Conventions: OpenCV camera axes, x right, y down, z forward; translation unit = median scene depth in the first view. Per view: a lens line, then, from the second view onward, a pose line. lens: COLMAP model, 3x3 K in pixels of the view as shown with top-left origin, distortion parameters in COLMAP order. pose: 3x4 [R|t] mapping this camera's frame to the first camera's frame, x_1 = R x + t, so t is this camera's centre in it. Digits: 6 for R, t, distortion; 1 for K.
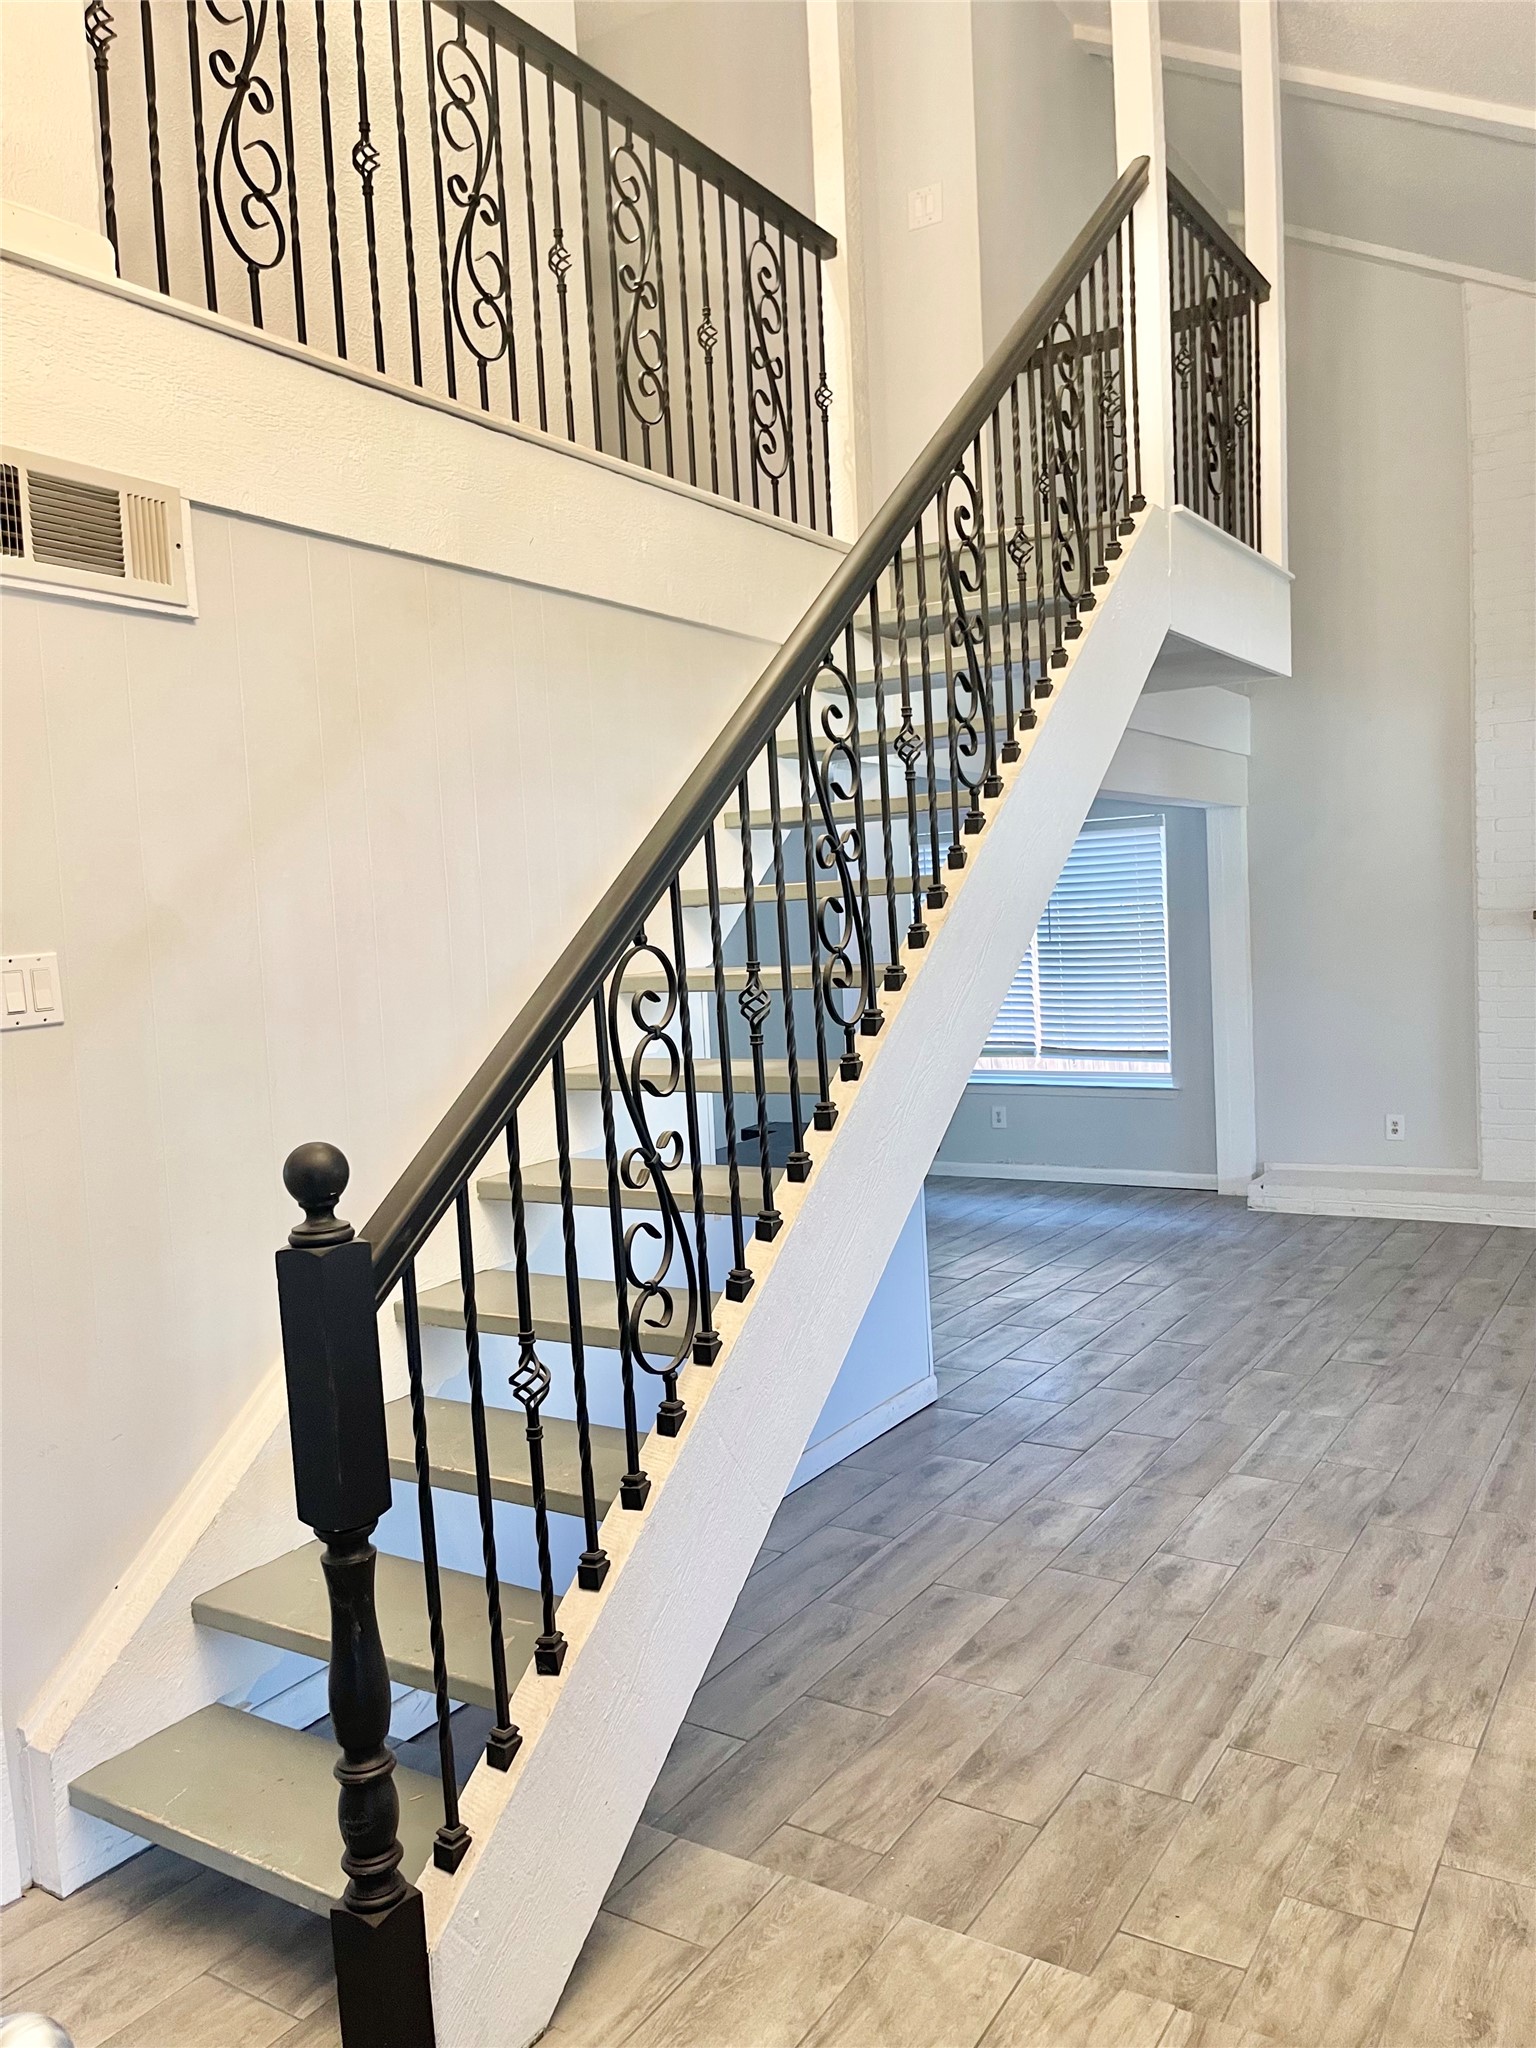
lens RADIAL K [[1551.5, 0, 761.6], [0, 1551.5, 1025.8], [0, 0, 1]] dist [0.064678, -0.089103]
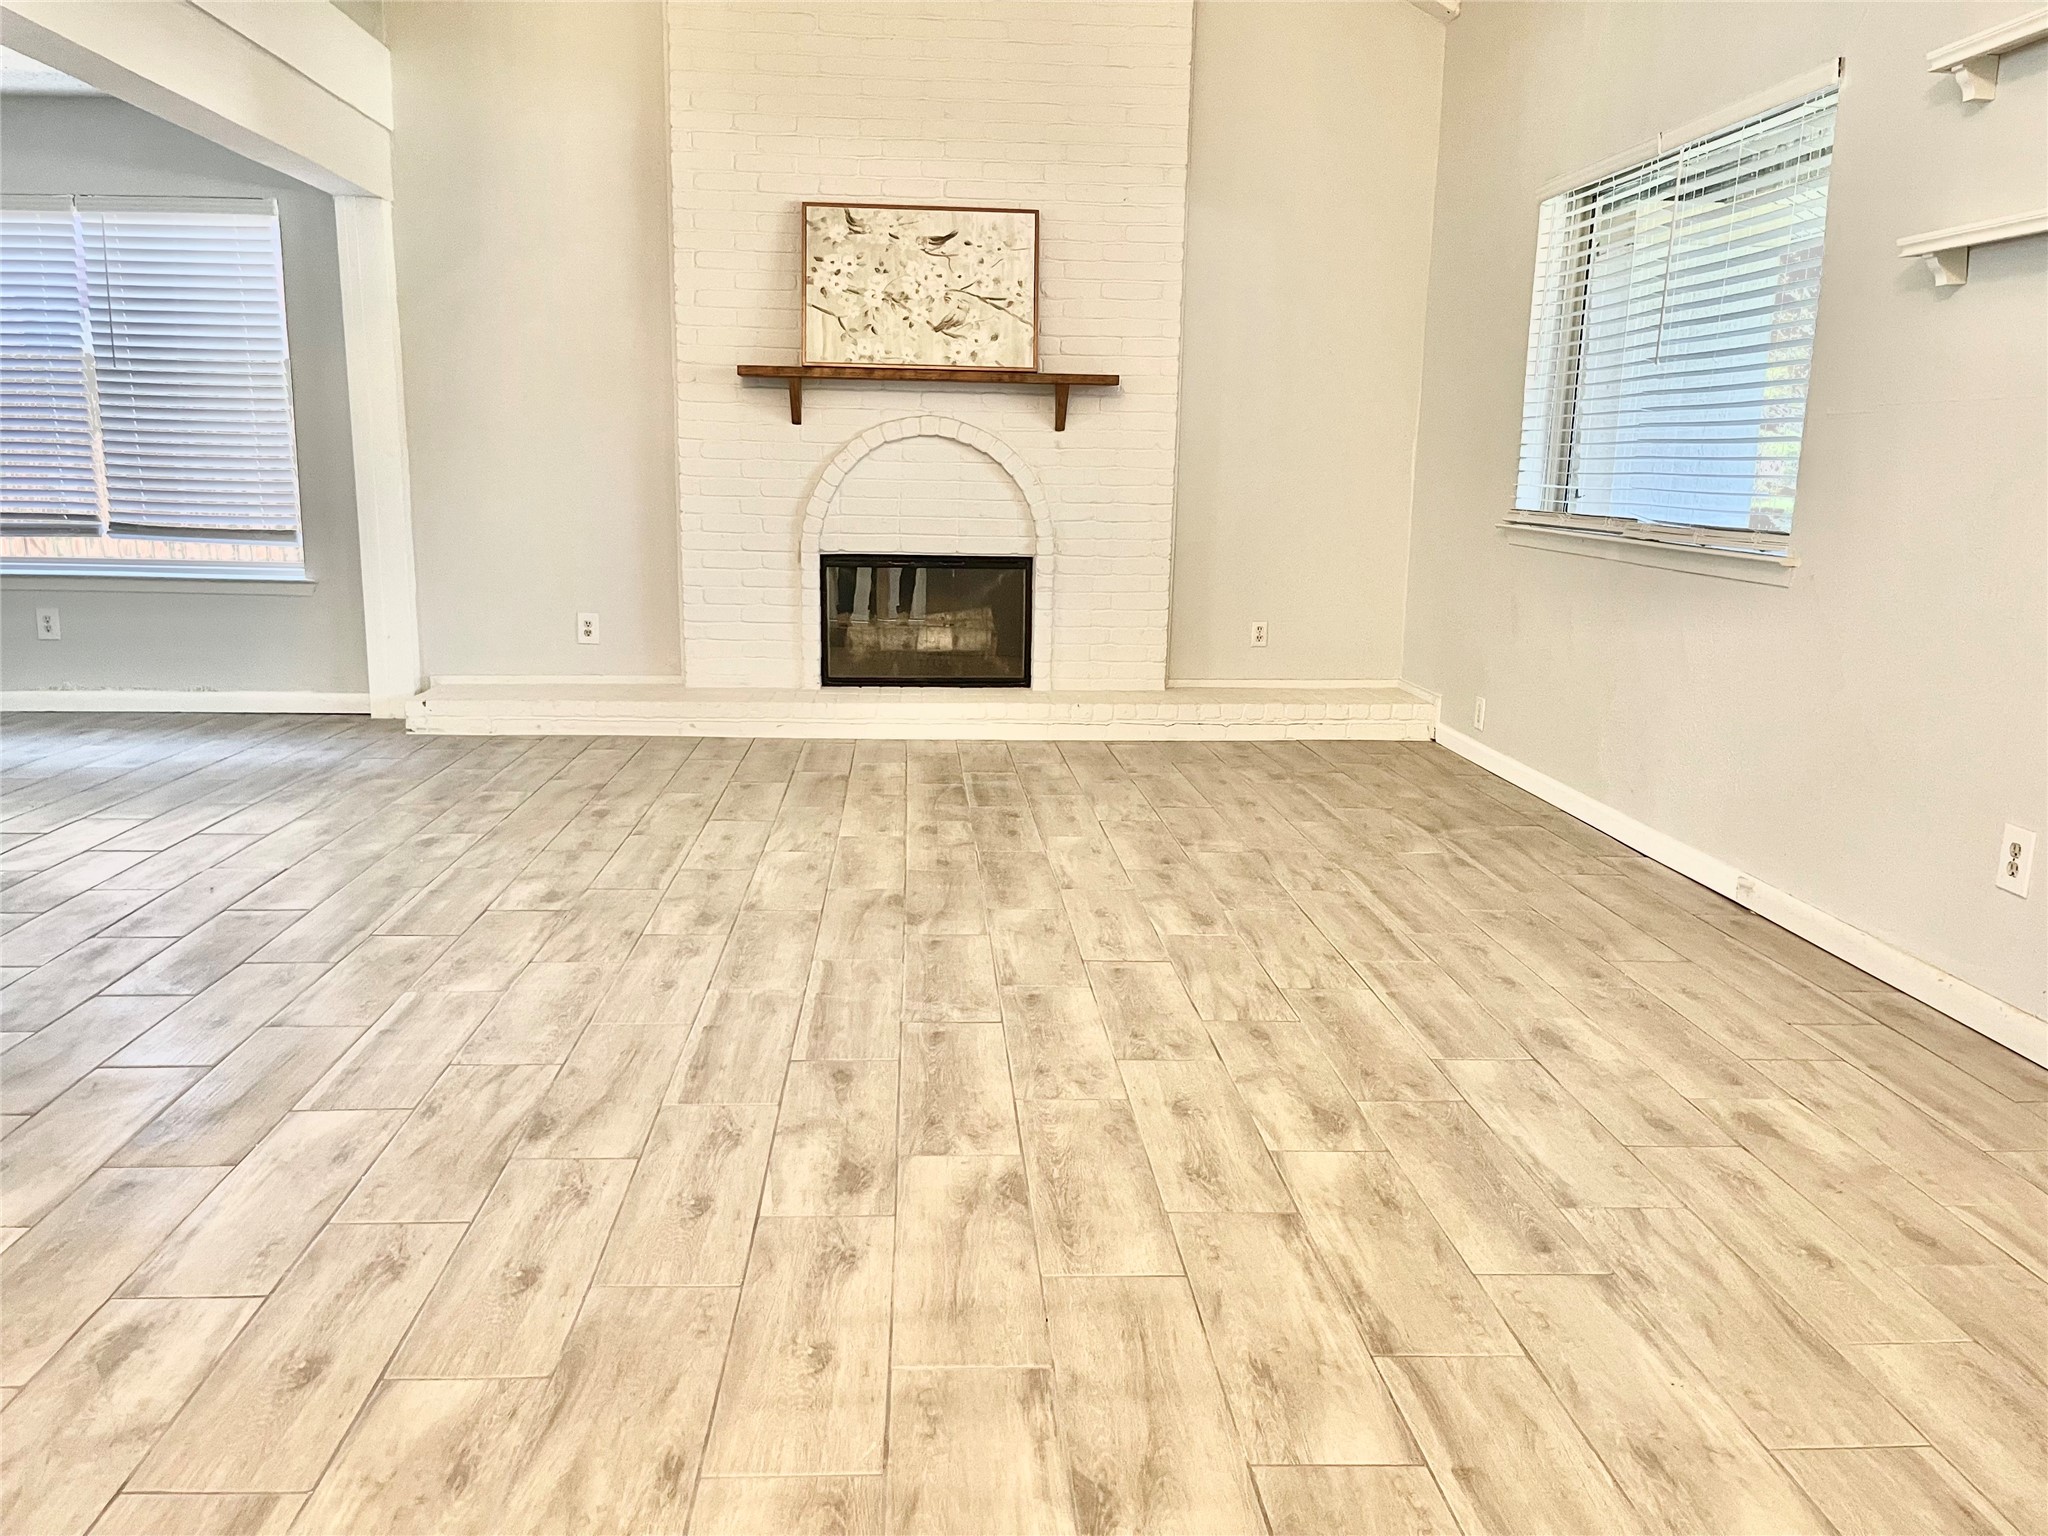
lens RADIAL K [[1551.5, 0, 1013.3], [0, 1551.5, 780.1], [0, 0, 1]] dist [0.064678, -0.089103]
pose [[0.804619, -0.055114, 0.591228, 0.152351], [-0.016958, 0.993144, 0.115660, 0.074458], [-0.593549, -0.103088, 0.798168, 0.323328]]
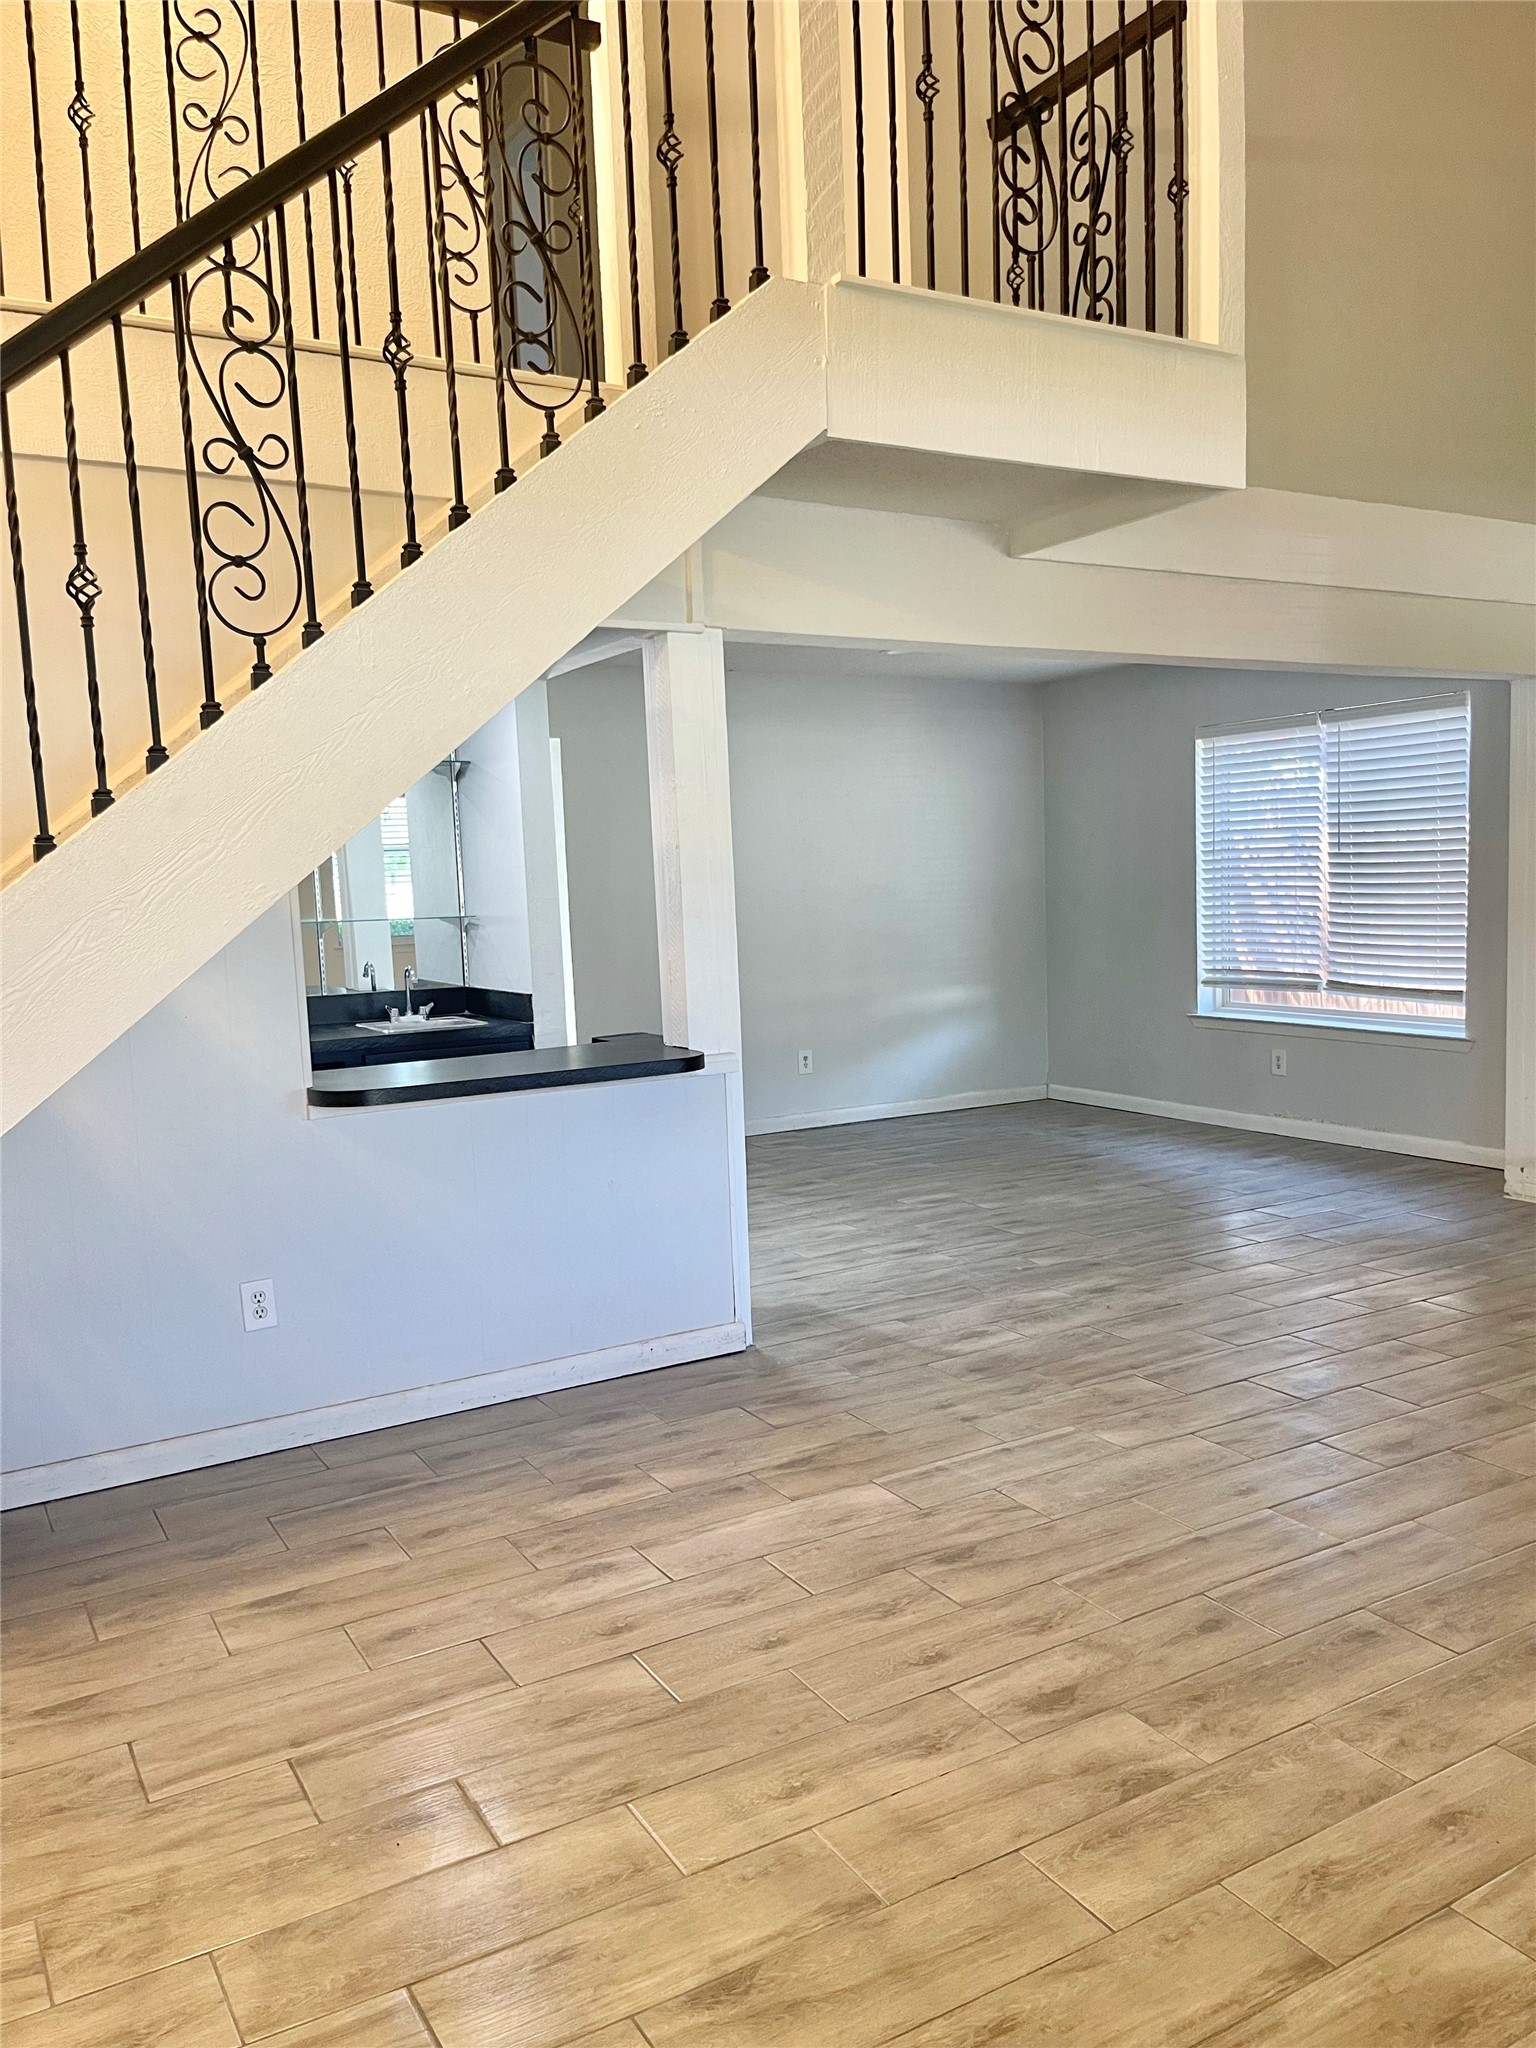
lens RADIAL K [[1551.5, 0, 771.4], [0, 1551.5, 1033.9], [0, 0, 1]] dist [0.064678, -0.089103]
pose [[0.892722, 0.062580, -0.446241, 0.535603], [-0.038927, 0.997318, 0.061987, 0.003203], [0.448923, -0.037967, 0.892763, 0.227359]]
